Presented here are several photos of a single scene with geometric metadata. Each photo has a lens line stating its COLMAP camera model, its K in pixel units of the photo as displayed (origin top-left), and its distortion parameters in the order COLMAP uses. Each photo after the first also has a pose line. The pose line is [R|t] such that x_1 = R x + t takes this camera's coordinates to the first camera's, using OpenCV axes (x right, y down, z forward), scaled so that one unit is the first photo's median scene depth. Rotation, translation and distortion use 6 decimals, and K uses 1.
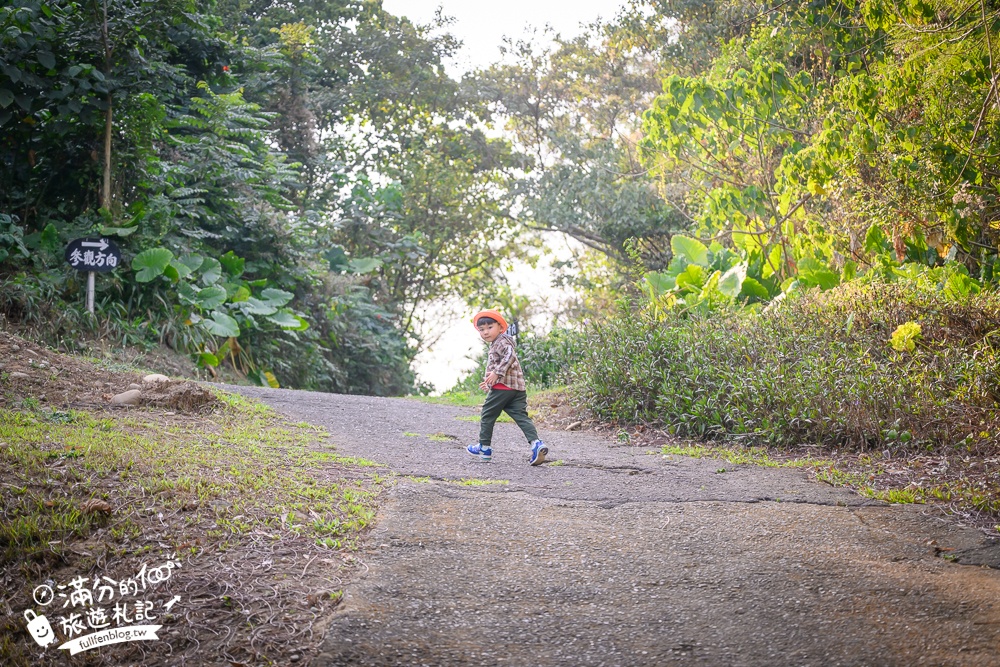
lens RADIAL K [[1822.9, 0, 500.0], [0, 1822.9, 333.5], [0, 0, 1]] dist [-0.007399, 0.031562]
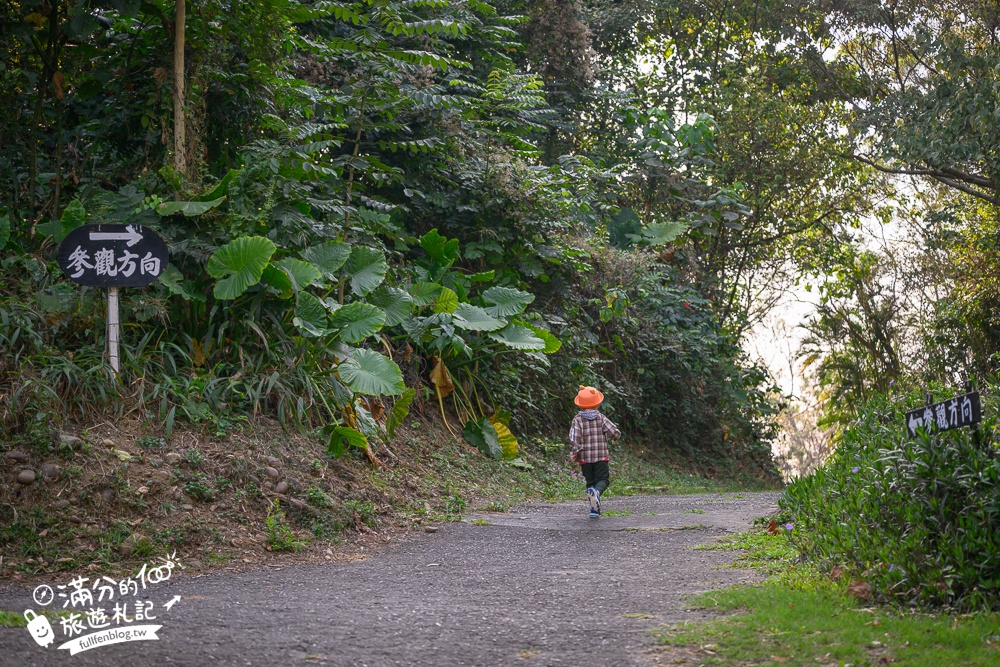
lens RADIAL K [[1729.2, 0, 500.0], [0, 1729.2, 333.5], [0, 0, 1]] dist [0.014425, 0.031576]
pose [[0.982165, -0.028655, -0.185826, -0.016572], [0.034125, 0.999071, 0.026305, -0.024225], [0.184900, -0.032177, 0.982230, 0.424579]]
